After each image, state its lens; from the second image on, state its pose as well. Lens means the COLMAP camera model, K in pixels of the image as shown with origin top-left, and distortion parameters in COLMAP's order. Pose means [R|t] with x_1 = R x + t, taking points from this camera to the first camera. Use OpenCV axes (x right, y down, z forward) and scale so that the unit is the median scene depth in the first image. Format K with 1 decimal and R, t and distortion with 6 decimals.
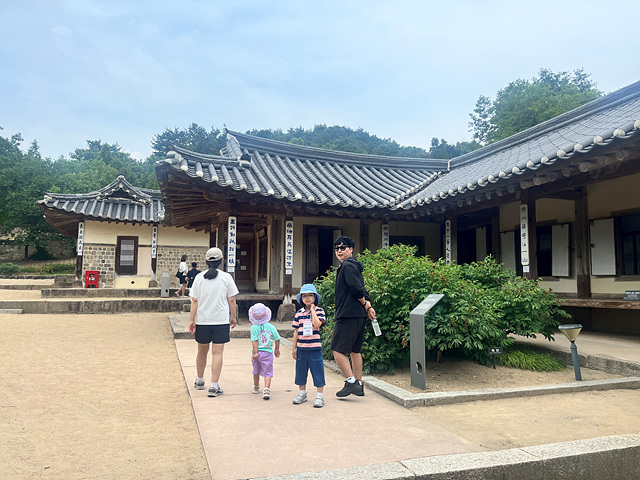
lens RADIAL K [[484.9, 0, 323.5], [0, 484.9, 241.1], [0, 0, 1]] dist [0.041633, -0.050168]
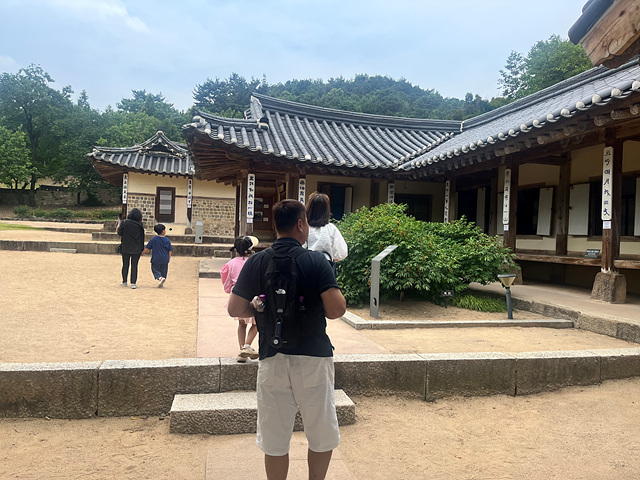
lens RADIAL K [[484.9, 0, 319.7], [0, 484.9, 238.2], [0, 0, 1]] dist [0.041633, -0.050168]
pose [[0.995745, 0.031958, -0.086434, 0.069596], [-0.023950, 0.995457, 0.092154, -0.008762], [0.088986, -0.089692, 0.991986, -0.113715]]
